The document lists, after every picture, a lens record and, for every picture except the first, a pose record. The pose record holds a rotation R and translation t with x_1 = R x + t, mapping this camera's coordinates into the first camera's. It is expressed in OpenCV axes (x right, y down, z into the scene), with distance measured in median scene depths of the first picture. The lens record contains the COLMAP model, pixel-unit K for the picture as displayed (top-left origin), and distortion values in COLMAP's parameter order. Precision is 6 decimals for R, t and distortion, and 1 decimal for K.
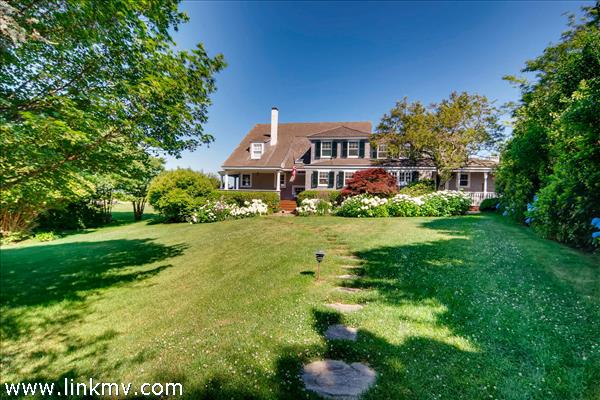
lens RADIAL K [[323.3, 0, 299.9], [0, 323.3, 196.8], [0, 0, 1]] dist [0.016175, -0.004184]
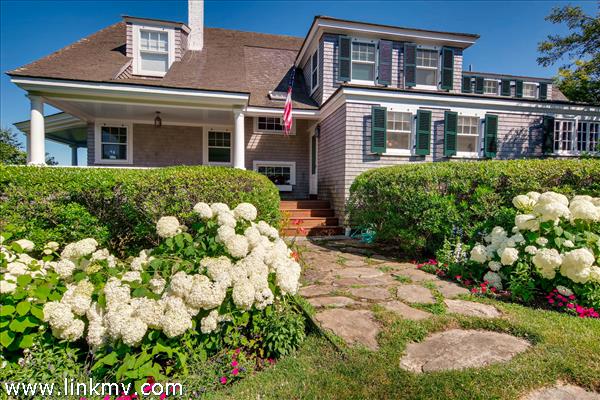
lens RADIAL K [[323.3, 0, 302.6], [0, 323.3, 197.7], [0, 0, 1]] dist [0.016175, -0.004184]
pose [[0.914537, -0.026404, 0.403640, -0.173575], [0.016697, 0.999481, 0.027551, 0.000178], [-0.404157, -0.018457, 0.914503, 0.842928]]
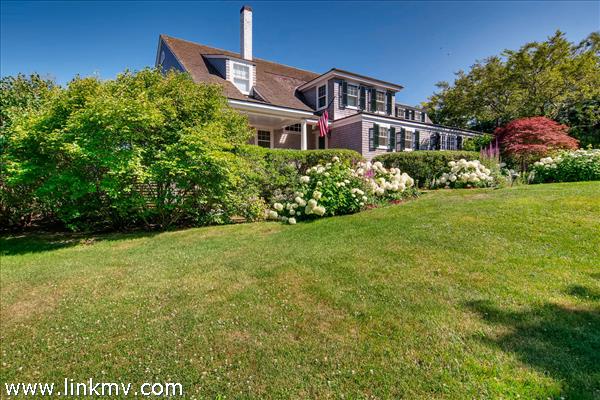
lens RADIAL K [[323.3, 0, 298.8], [0, 323.3, 202.8], [0, 0, 1]] dist [0.016175, -0.004184]
pose [[0.701808, -0.055290, 0.710218, -0.596687], [0.027211, 0.998337, 0.050831, 0.044920], [-0.711847, -0.016348, 0.702145, 0.751973]]
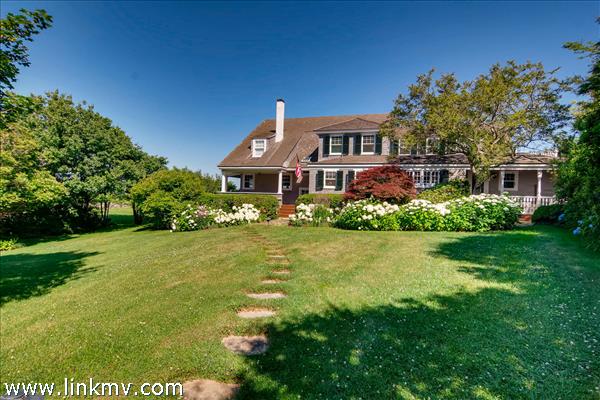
lens RADIAL K [[323.3, 0, 298.3], [0, 323.3, 198.2], [0, 0, 1]] dist [0.016175, -0.004184]
pose [[0.994141, 0.004526, -0.107995, 0.093036], [-0.004824, 0.999985, -0.002501, -0.005727], [0.107982, 0.003007, 0.994148, 0.182475]]
